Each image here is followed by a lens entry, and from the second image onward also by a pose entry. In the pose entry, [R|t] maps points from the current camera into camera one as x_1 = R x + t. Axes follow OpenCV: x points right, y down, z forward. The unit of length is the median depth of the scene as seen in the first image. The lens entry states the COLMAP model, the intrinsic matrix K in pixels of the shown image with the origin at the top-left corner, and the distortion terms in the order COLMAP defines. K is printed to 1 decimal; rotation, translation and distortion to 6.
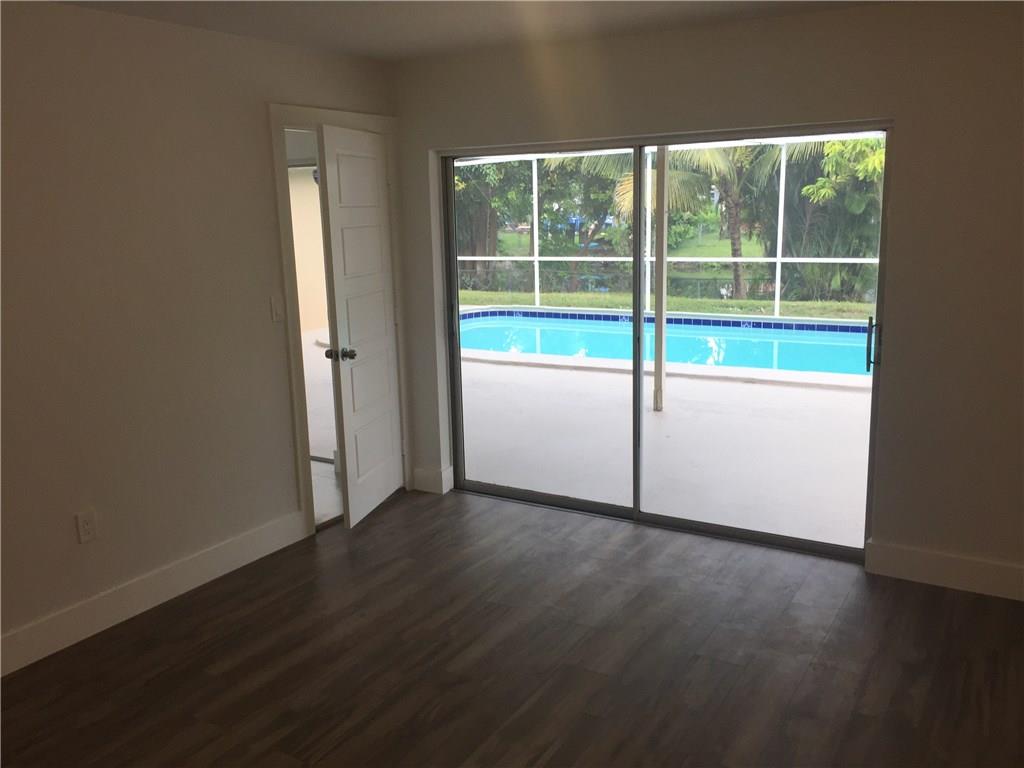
lens RADIAL K [[877.3, 0, 517.9], [0, 877.3, 378.1], [0, 0, 1]] dist [0.068088, -0.081618]
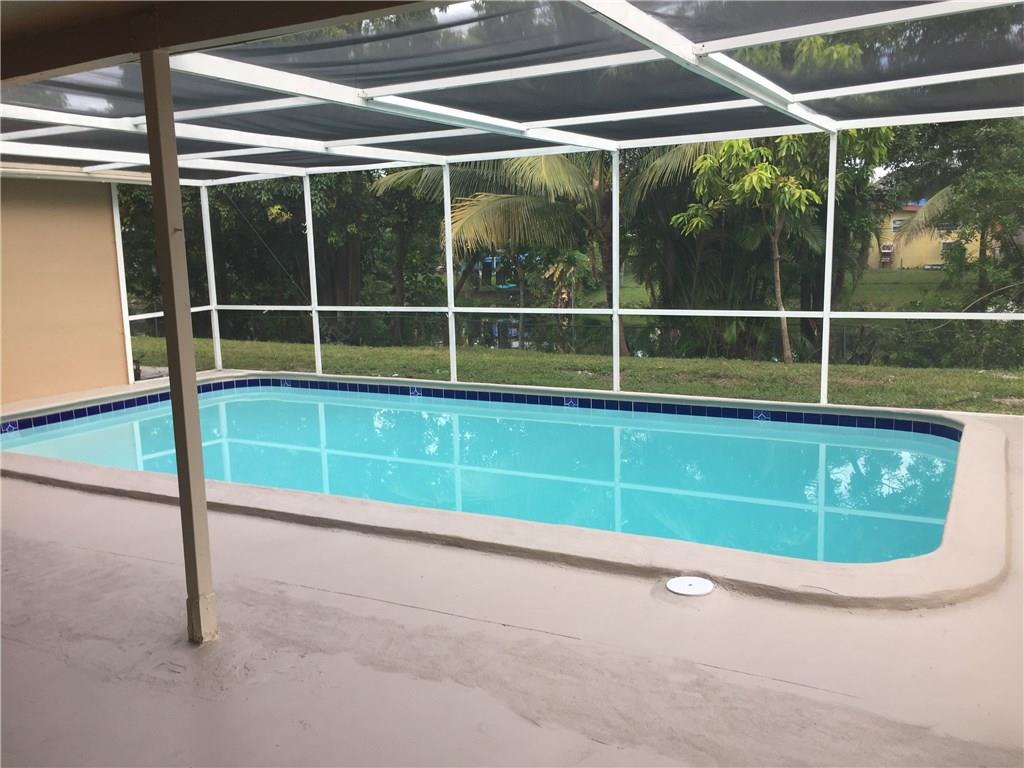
lens RADIAL K [[877.3, 0, 518.3], [0, 877.3, 384.6], [0, 0, 1]] dist [0.068088, -0.081618]
pose [[0.999068, -0.006331, 0.042690, 0.160183], [0.007977, 0.999227, -0.038495, -0.041390], [-0.042413, 0.038800, 0.998346, 0.253043]]
